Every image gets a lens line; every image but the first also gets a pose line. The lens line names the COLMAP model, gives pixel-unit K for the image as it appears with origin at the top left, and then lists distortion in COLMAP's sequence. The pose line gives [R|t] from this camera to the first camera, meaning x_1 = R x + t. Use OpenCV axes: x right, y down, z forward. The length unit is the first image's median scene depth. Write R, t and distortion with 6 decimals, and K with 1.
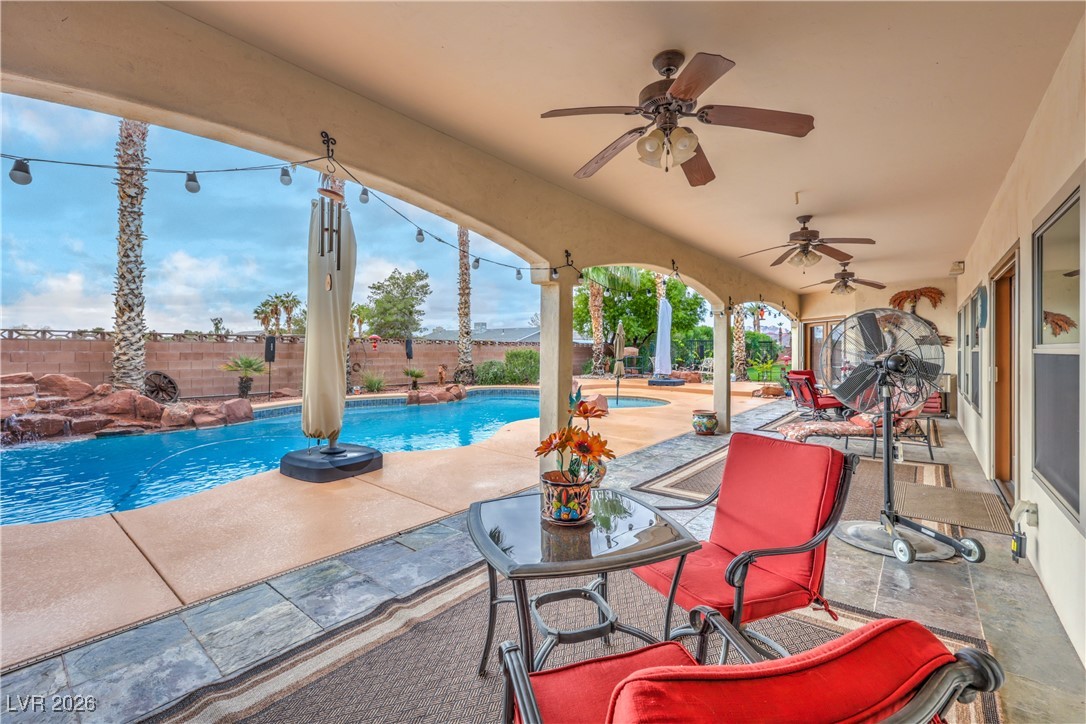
lens RADIAL K [[450.6, 0, 542.9], [0, 450.6, 351.7], [0, 0, 1]] dist [-0.002461, 0.000033]
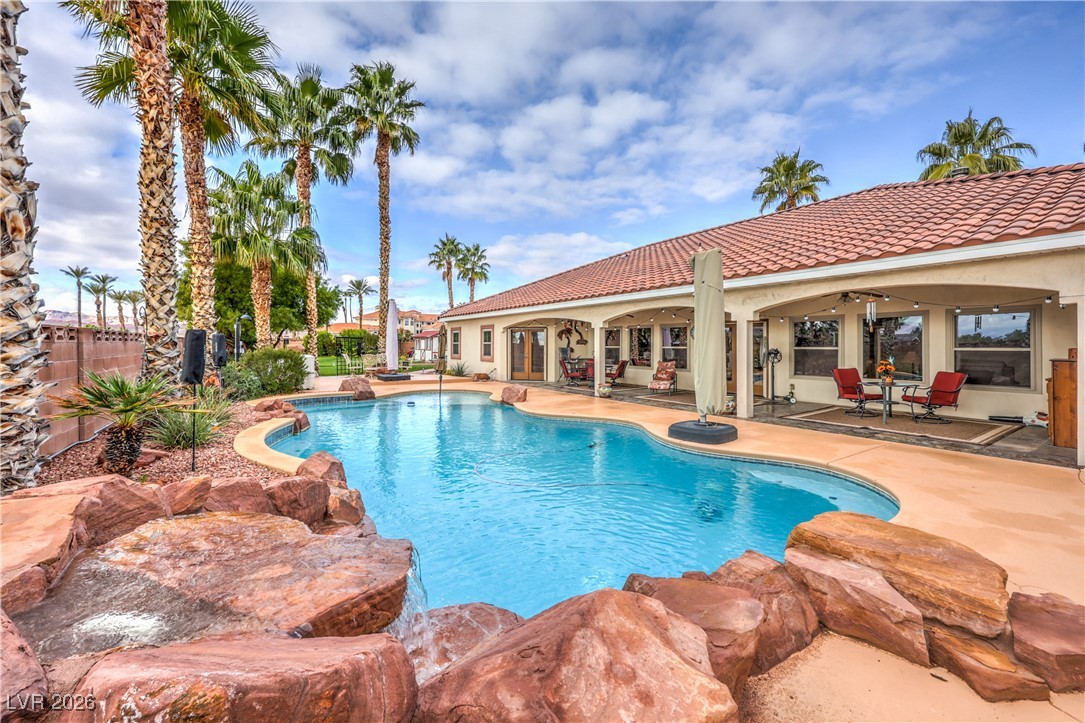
lens RADIAL K [[450.2, 0, 542.4], [0, 450.2, 351.2], [0, 0, 1]] dist [-0.002461, 0.000033]
pose [[0.271041, -0.019507, 0.962370, -1.085231], [0.007736, 0.999806, 0.018086, -0.020925], [-0.962537, 0.002543, 0.271139, 0.592463]]
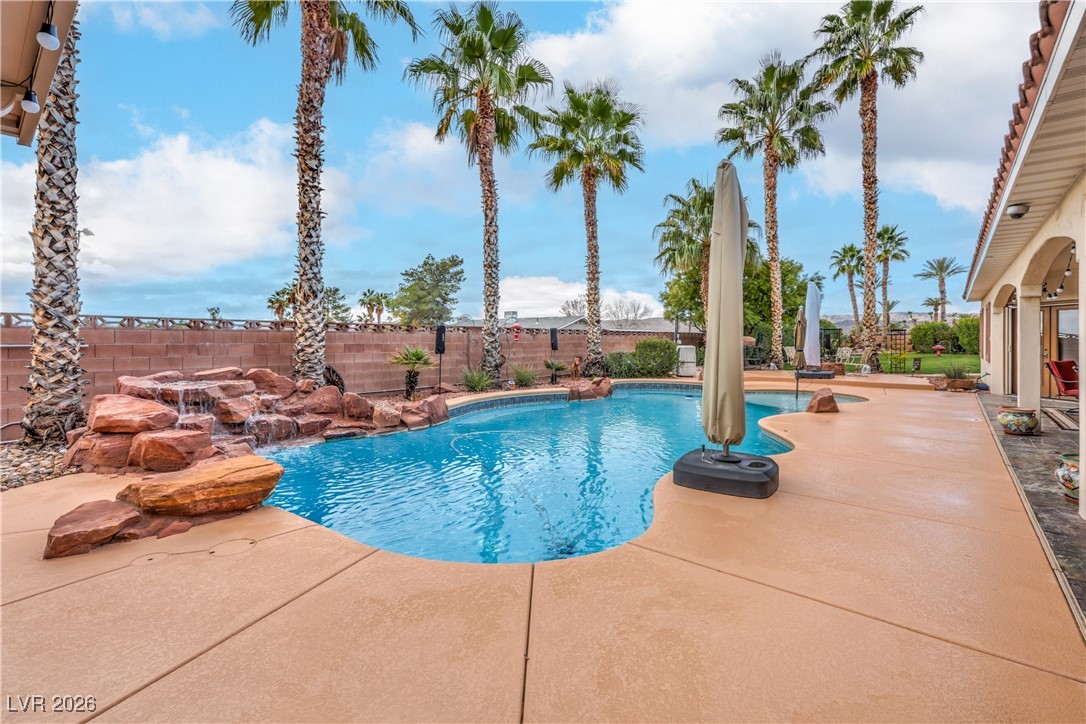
lens RADIAL K [[474.4, 0, 544.2], [0, 474.4, 343.9], [0, 0, 1]] dist [-0.000695, -0.000129]
pose [[0.999976, -0.003951, -0.005623, -0.447573], [0.003974, 0.999983, 0.004187, -0.000849], [0.005606, -0.004209, 0.999975, 0.059204]]
